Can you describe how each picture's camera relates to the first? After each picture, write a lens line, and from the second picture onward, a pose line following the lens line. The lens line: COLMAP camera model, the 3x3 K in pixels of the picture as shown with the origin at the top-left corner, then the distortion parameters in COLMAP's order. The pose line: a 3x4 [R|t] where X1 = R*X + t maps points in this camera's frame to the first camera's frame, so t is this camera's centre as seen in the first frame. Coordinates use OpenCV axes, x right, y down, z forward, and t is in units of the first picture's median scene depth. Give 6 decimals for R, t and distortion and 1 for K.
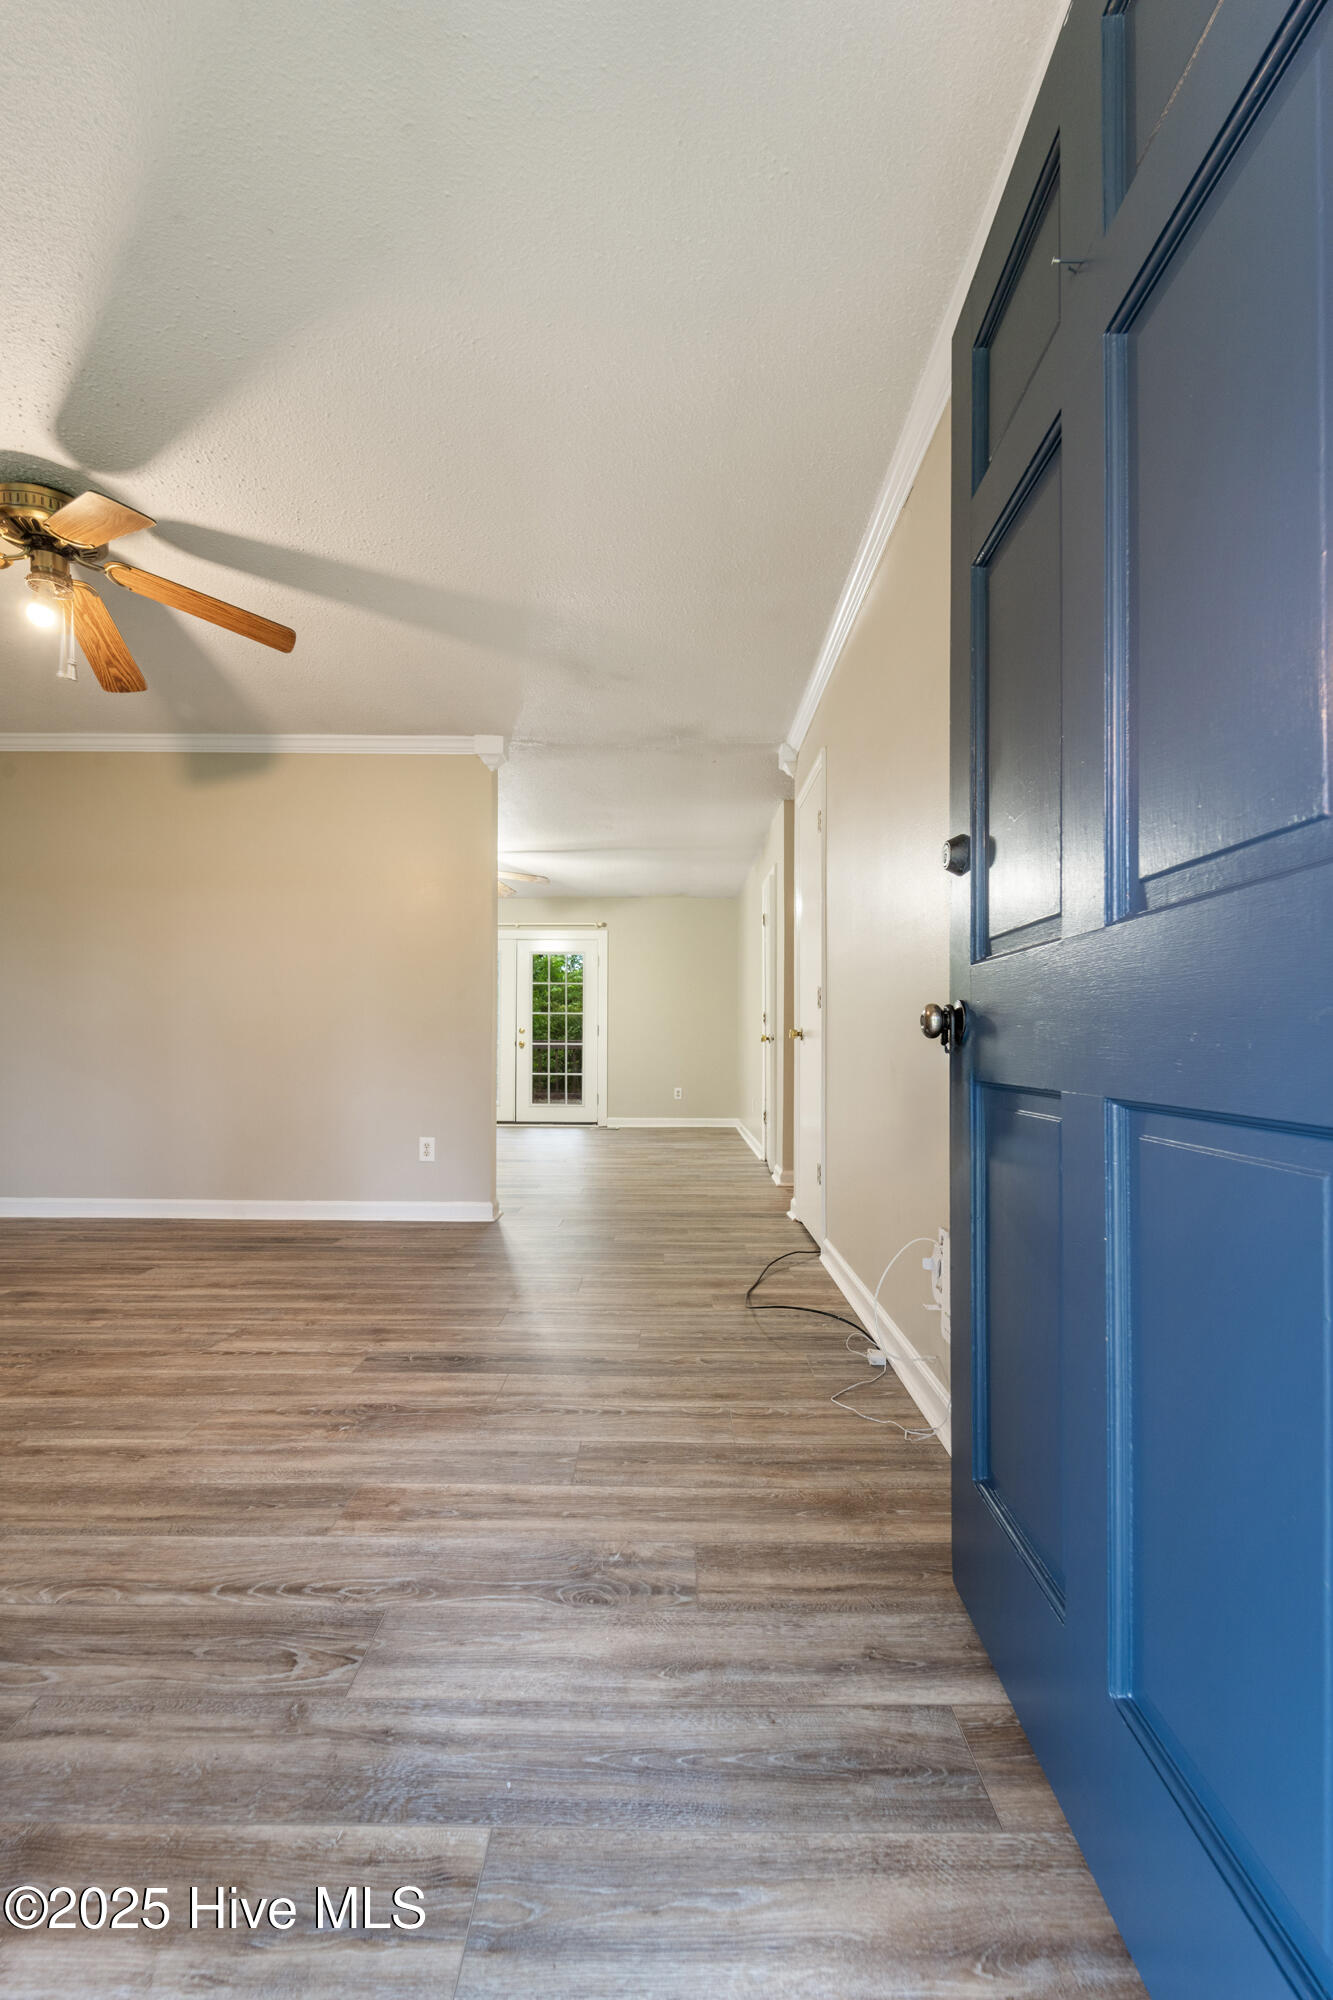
lens RADIAL K [[808.7, 0, 663.2], [0, 808.7, 1033.0], [0, 0, 1]] dist [-0.001364, -0.000263]
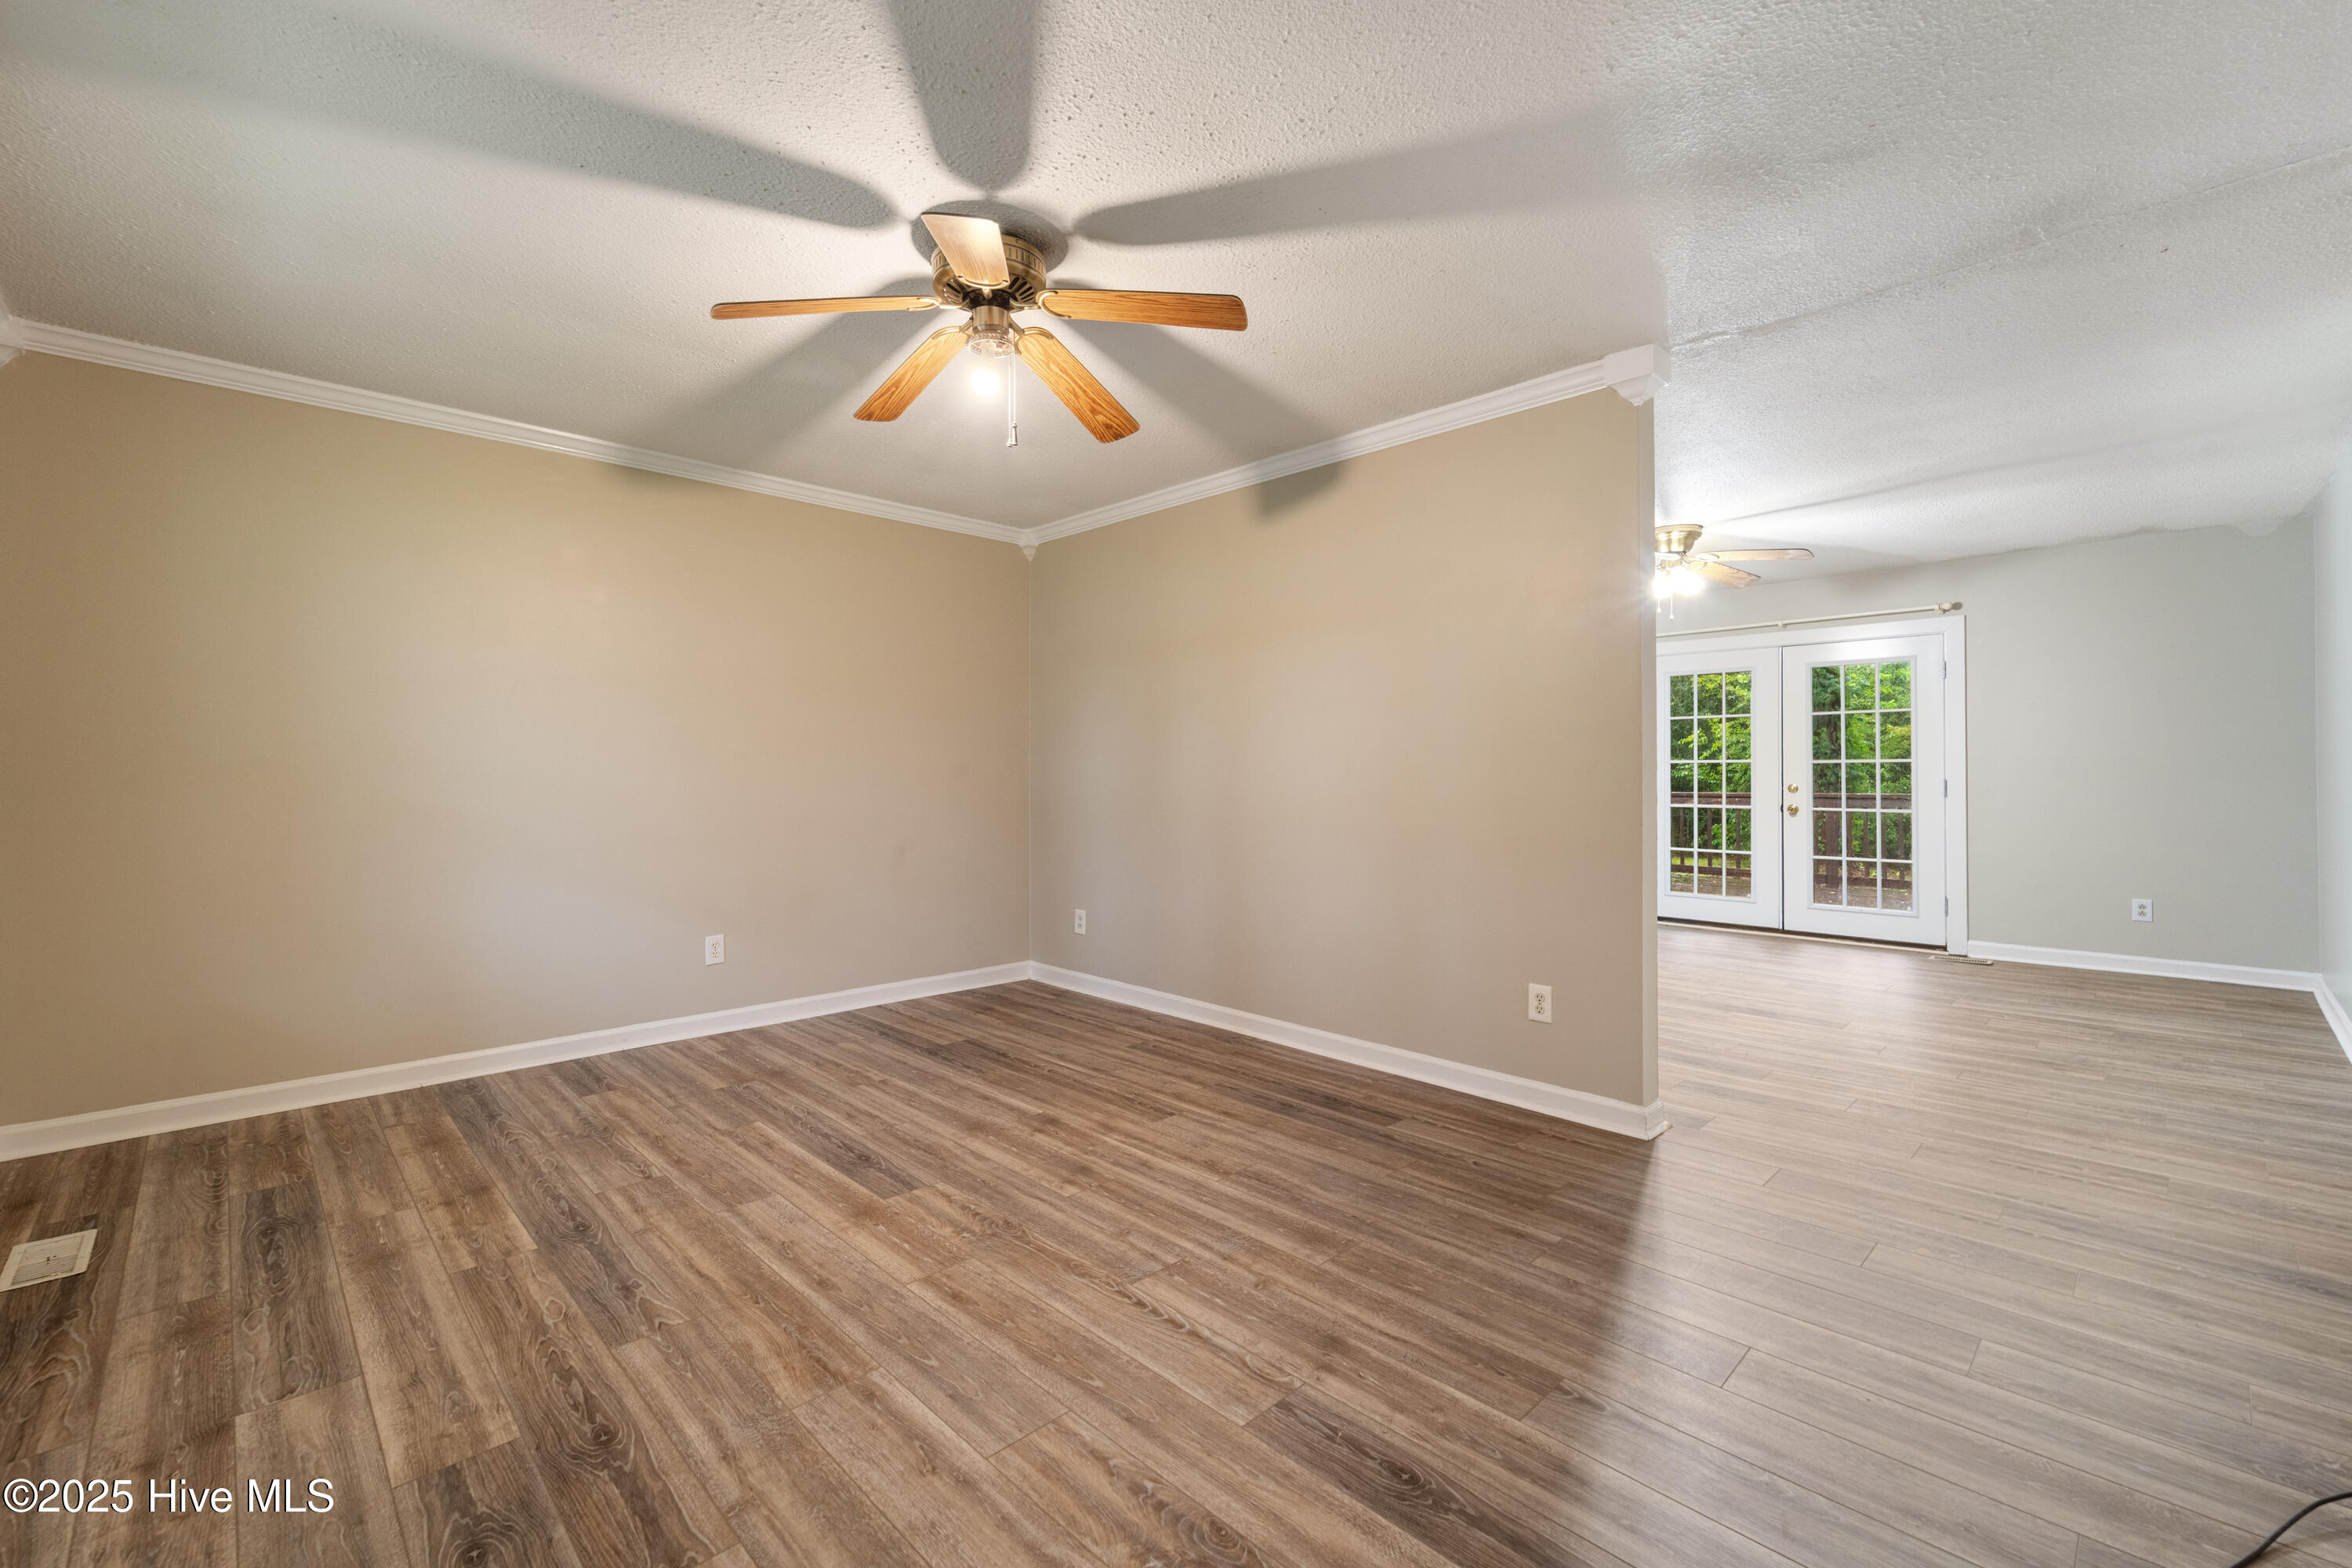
lens RADIAL K [[972.7, 0, 1157.9], [0, 972.7, 757.8], [0, 0, 1]] dist [0.001492, 0.000034]
pose [[0.695215, -0.016603, -0.718610, 0.097536], [0.011074, 0.999862, -0.012388, -0.074463], [0.718717, 0.000655, 0.695302, 0.326129]]
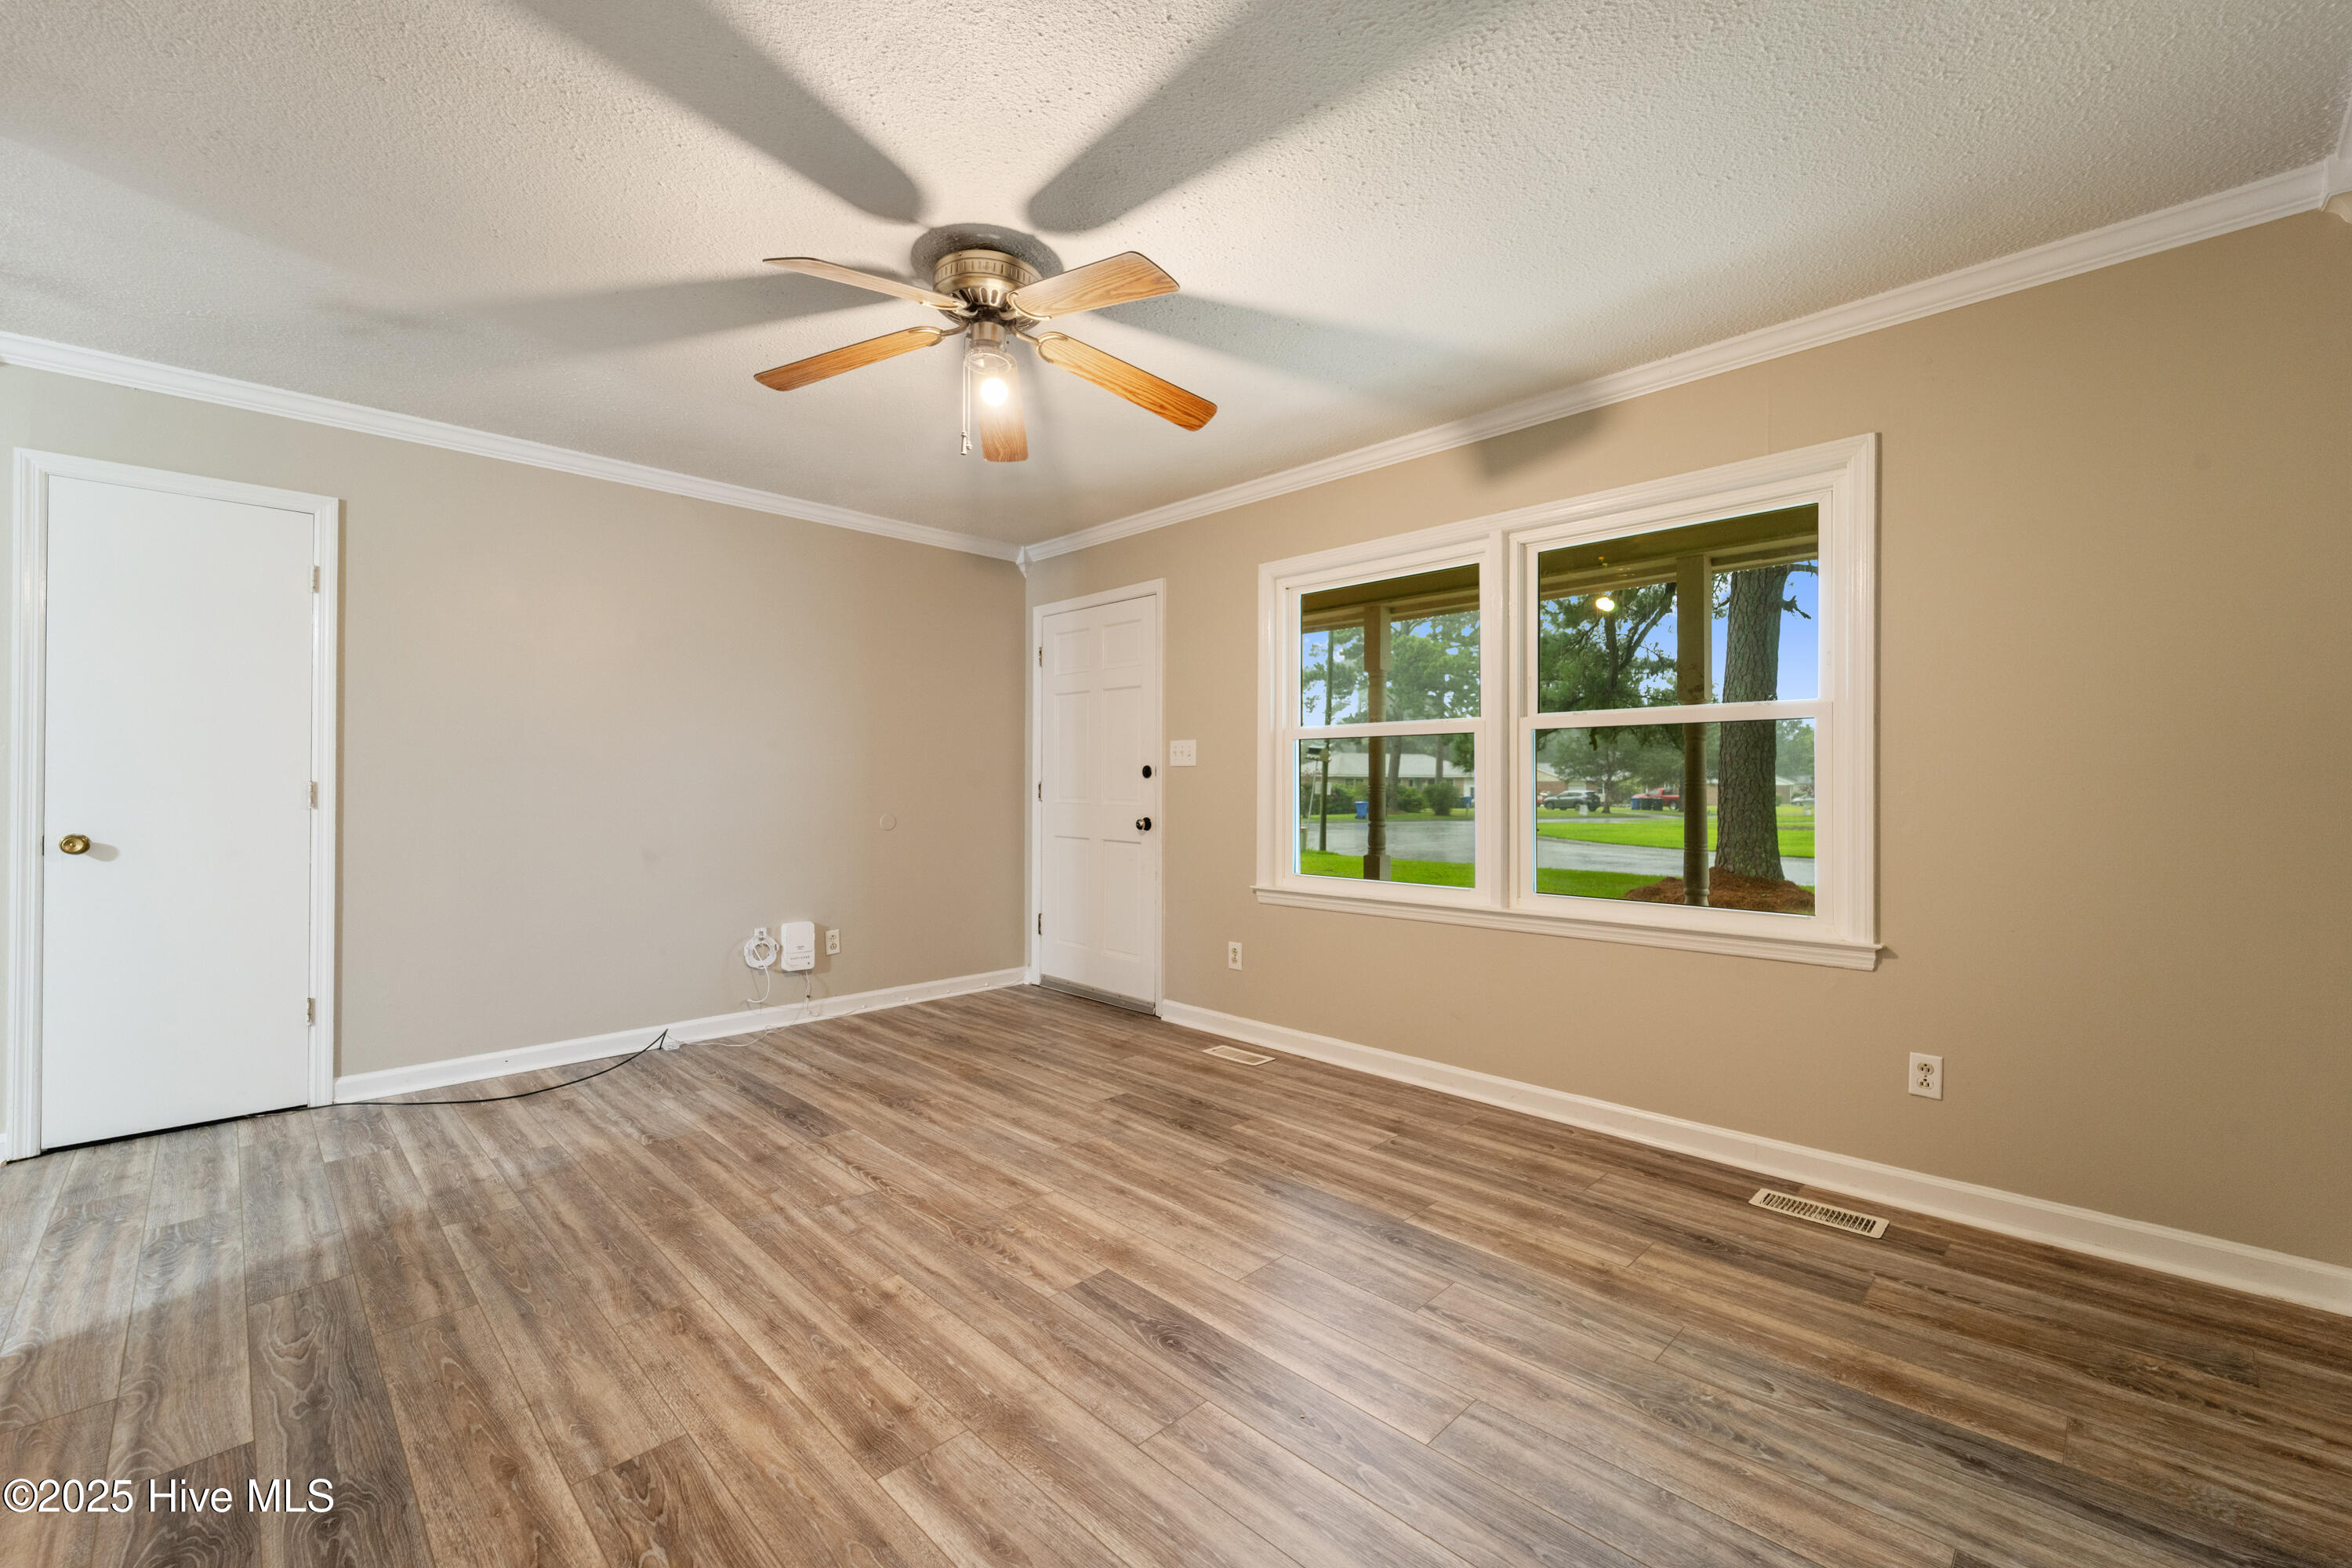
lens RADIAL K [[951.1, 0, 1175.6], [0, 951.1, 825.6], [0, 0, 1]] dist [-0.001364, -0.000263]
pose [[-0.713747, -0.035295, 0.699514, -1.326013], [-0.010943, 0.999170, 0.039248, -0.072753], [-0.700318, 0.020358, -0.713540, 1.294498]]
